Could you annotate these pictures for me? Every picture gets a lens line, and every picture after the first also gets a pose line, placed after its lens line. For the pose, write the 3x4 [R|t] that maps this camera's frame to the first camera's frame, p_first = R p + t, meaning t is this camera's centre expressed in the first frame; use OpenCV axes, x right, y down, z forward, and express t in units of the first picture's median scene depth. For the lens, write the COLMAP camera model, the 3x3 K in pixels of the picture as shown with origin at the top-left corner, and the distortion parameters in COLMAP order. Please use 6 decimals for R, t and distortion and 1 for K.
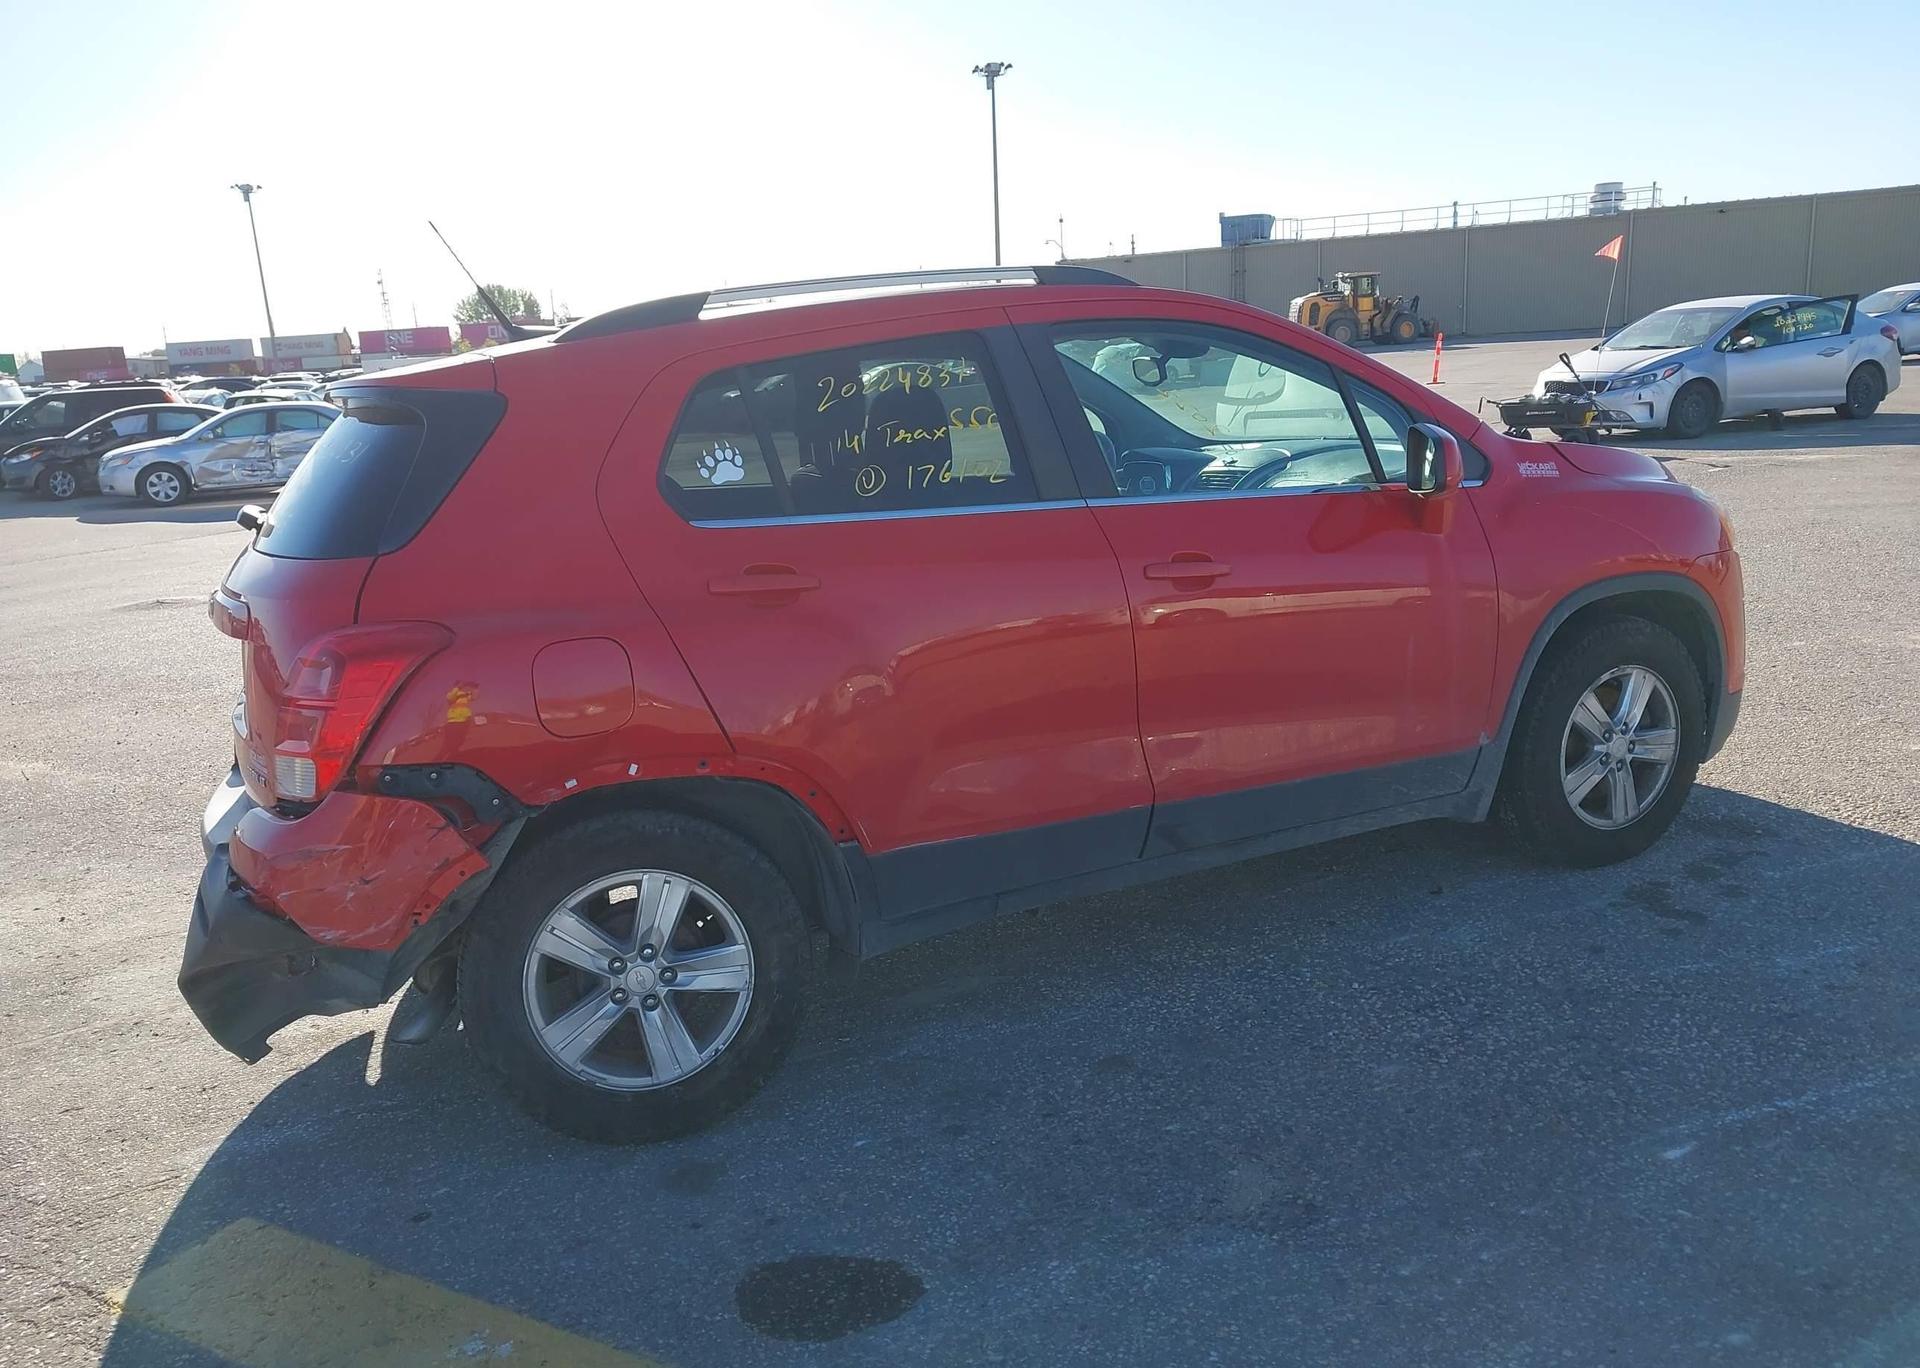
lens RADIAL K [[1512.9, 0, 954.3], [0, 1512.9, 680.6], [0, 0, 1]] dist [0.063128, -0.091678]
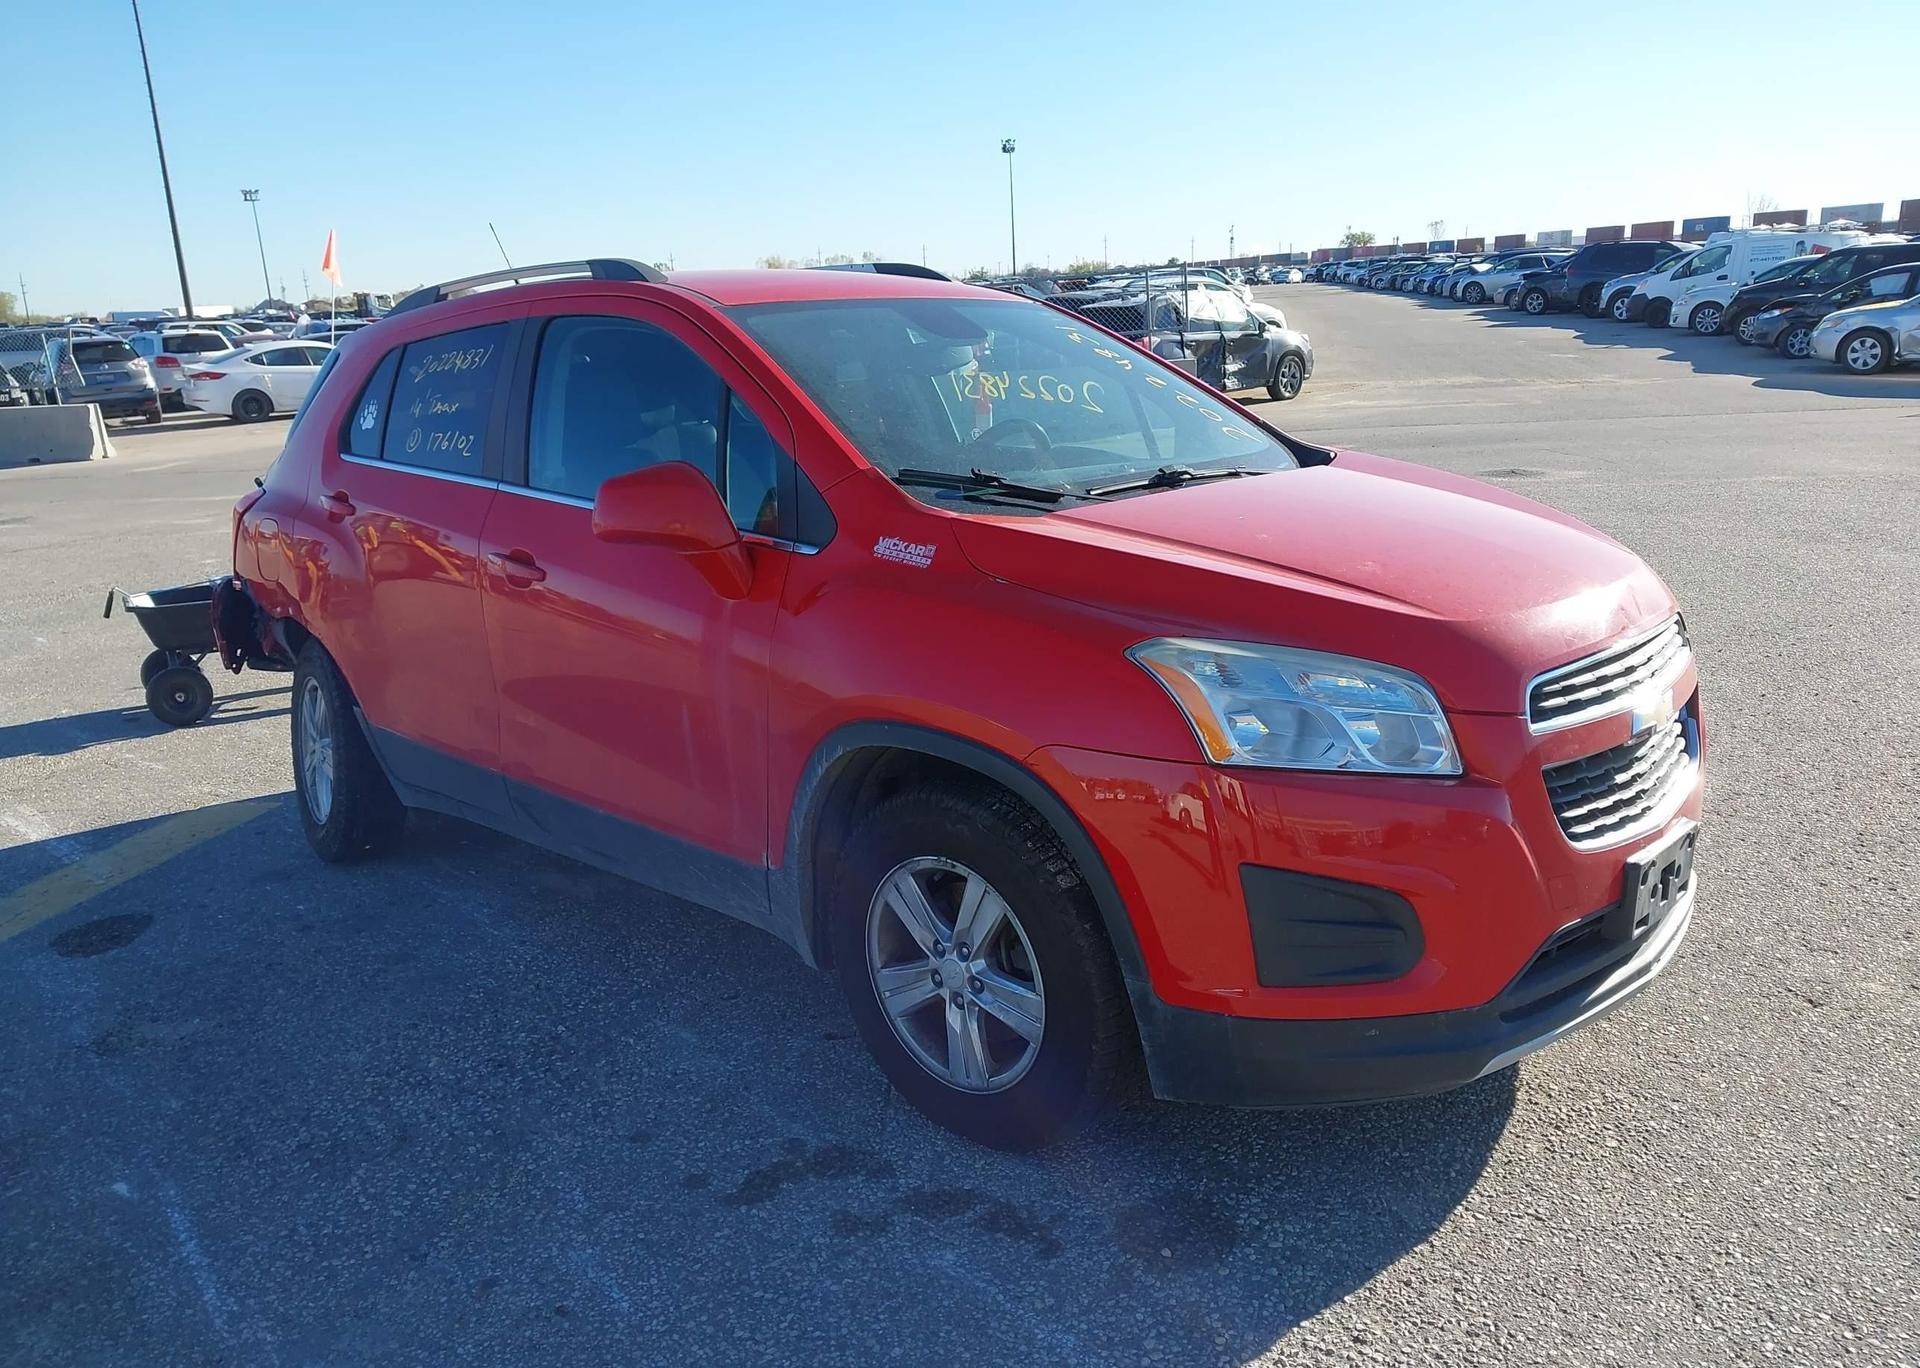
lens RADIAL K [[1512.9, 0, 954.7], [0, 1512.9, 677.5], [0, 0, 1]] dist [0.063128, -0.091678]
pose [[0.363437, 0.268827, -0.891990, 0.487616], [-0.176489, 0.959992, 0.217412, -0.112471], [0.914749, 0.078411, 0.396342, 0.348933]]
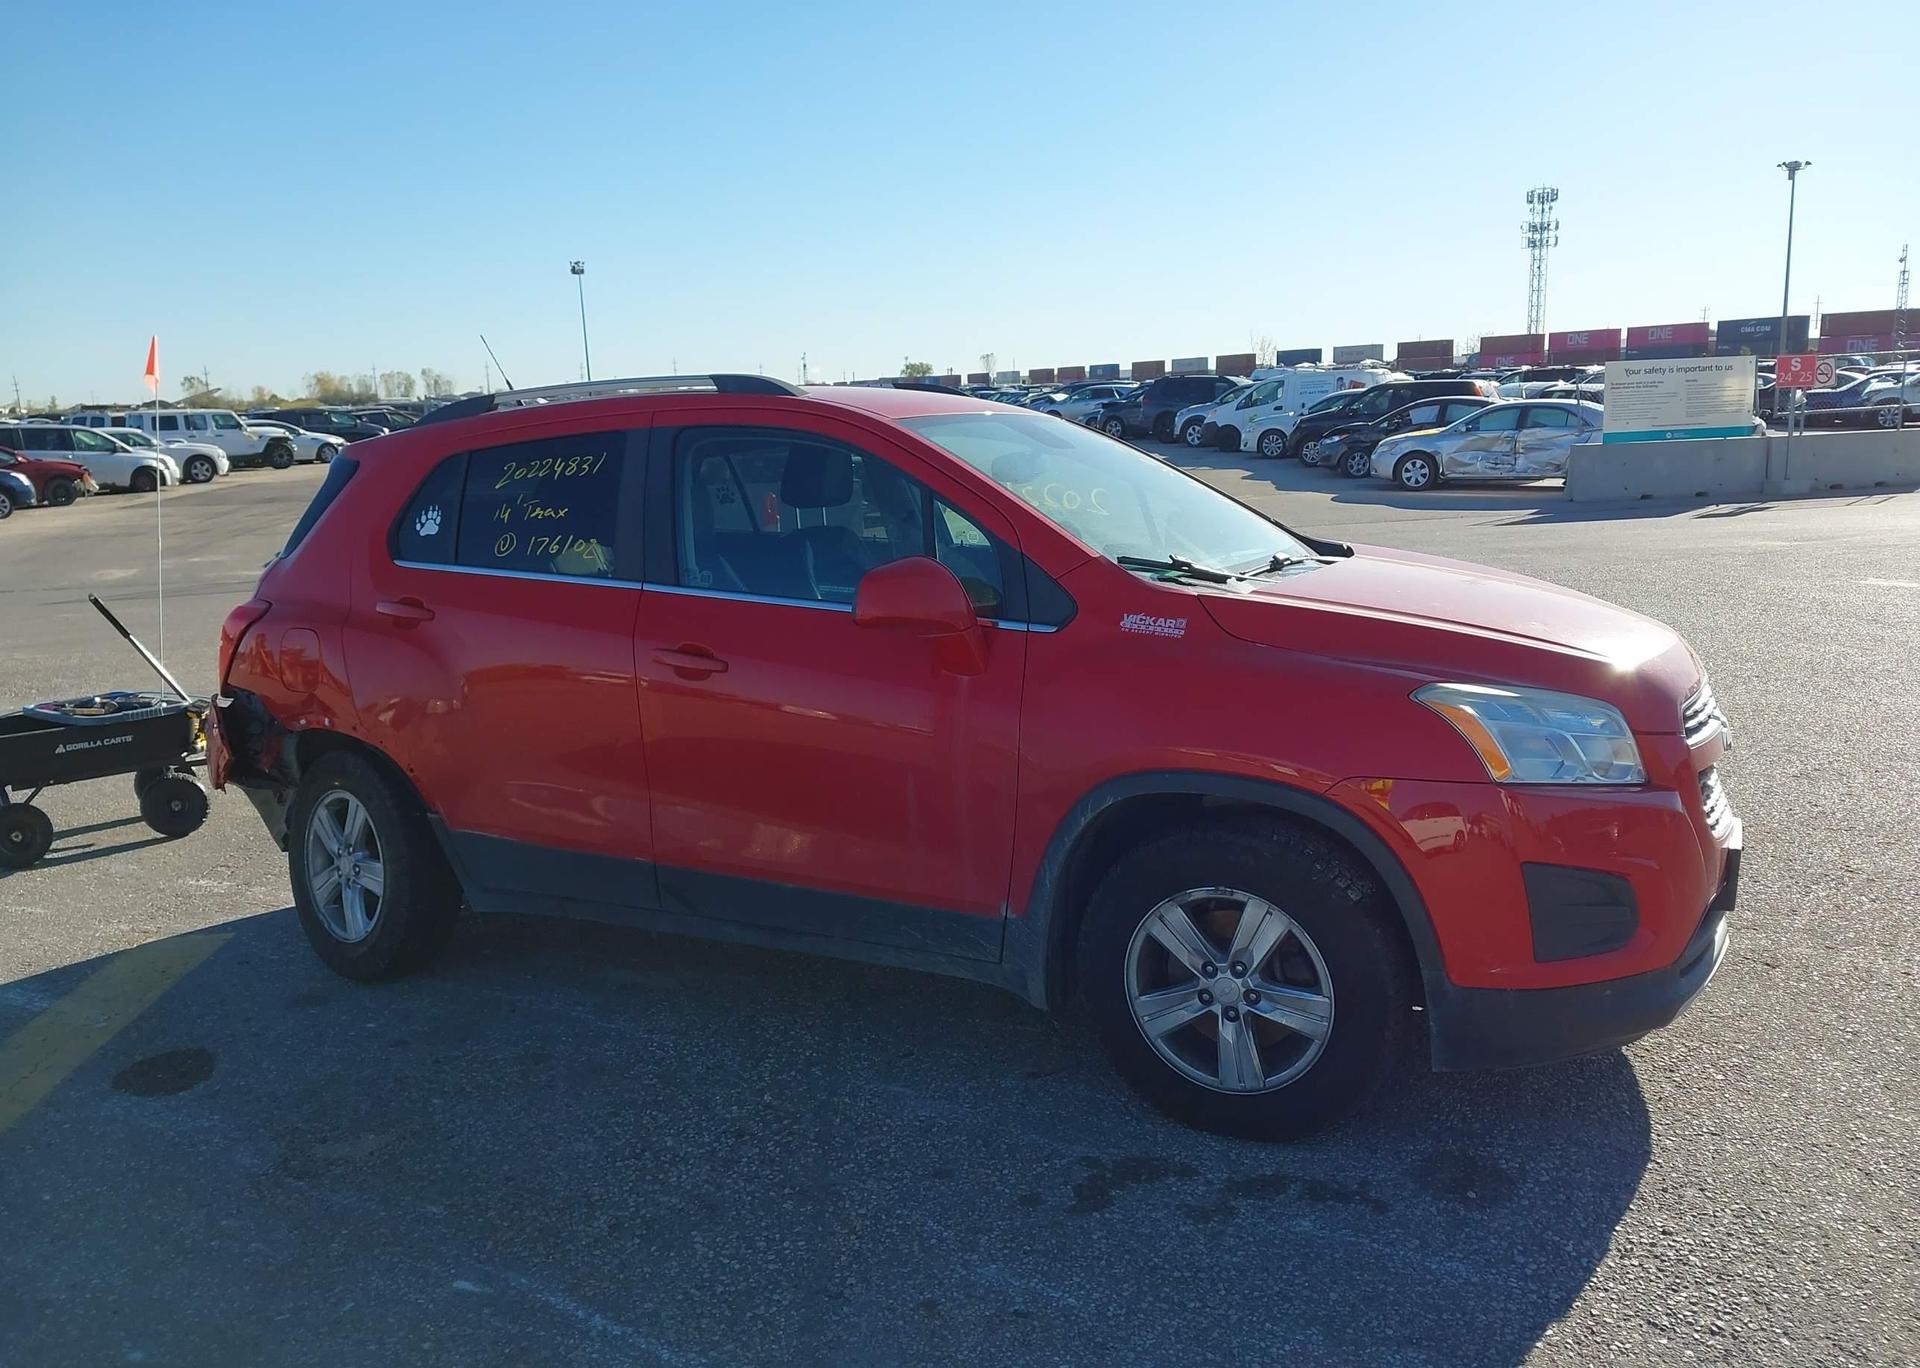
lens RADIAL K [[1512.9, 0, 953.2], [0, 1512.9, 683.0], [0, 0, 1]] dist [0.063128, -0.091678]
pose [[0.602299, 0.184727, -0.776603, 0.449712], [-0.173608, 0.979883, 0.098437, -0.079244], [0.779164, 0.075536, 0.622252, 0.190008]]
